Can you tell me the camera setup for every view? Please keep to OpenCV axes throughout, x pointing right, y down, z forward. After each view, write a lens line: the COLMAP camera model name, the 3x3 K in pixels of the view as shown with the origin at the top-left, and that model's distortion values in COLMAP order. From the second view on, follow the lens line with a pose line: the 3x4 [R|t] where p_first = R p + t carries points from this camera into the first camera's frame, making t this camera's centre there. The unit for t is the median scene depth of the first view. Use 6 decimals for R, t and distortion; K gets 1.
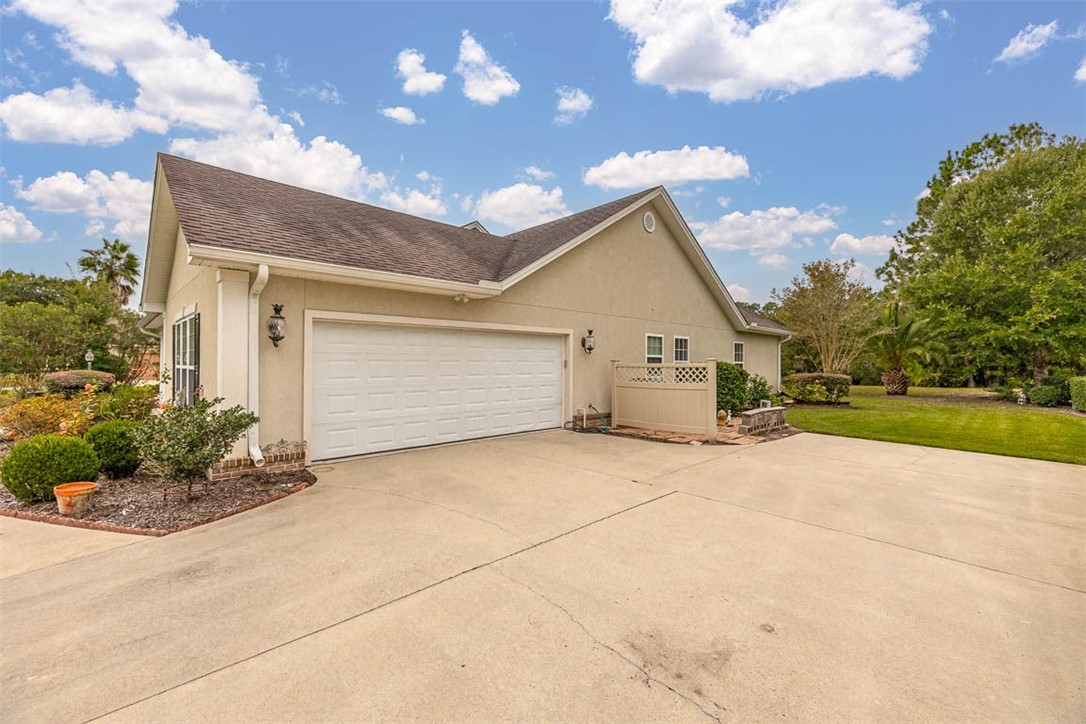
lens RADIAL K [[465.6, 0, 549.4], [0, 465.6, 360.8], [0, 0, 1]] dist [-0.001709, -0.000369]
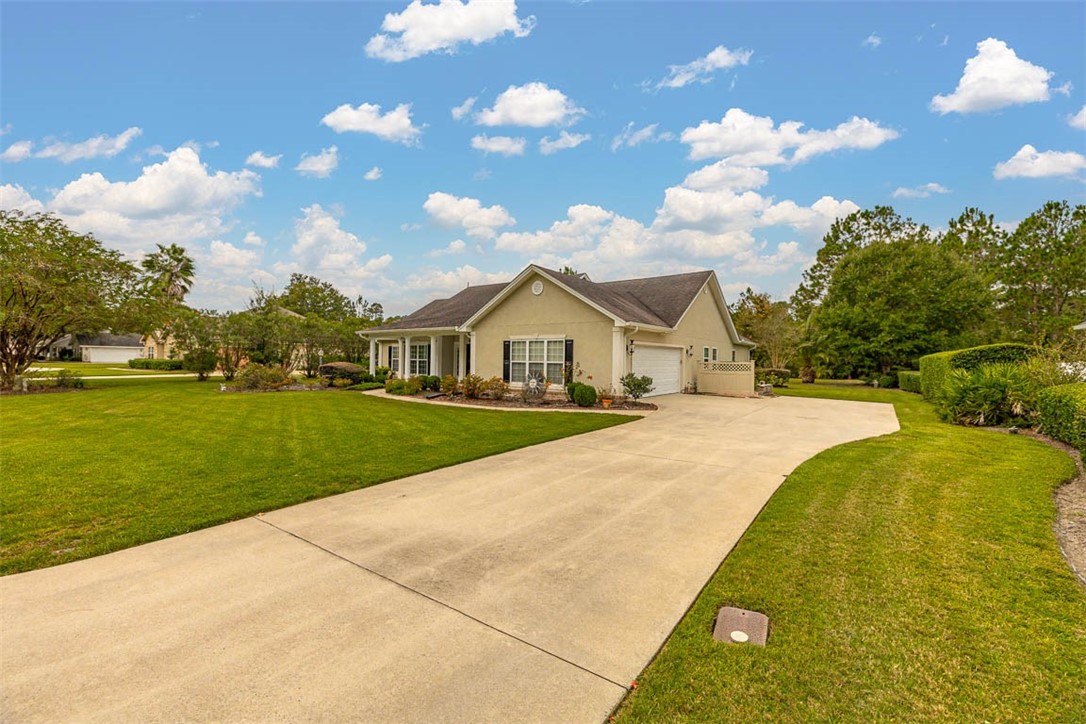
lens RADIAL K [[465.6, 0, 546.5], [0, 465.6, 354.2], [0, 0, 1]] dist [-0.001709, -0.000369]
pose [[0.986322, 0.013790, 0.164254, -0.481926], [-0.012900, 0.999896, -0.006485, -0.003796], [-0.164327, 0.004277, 0.986397, -0.507694]]
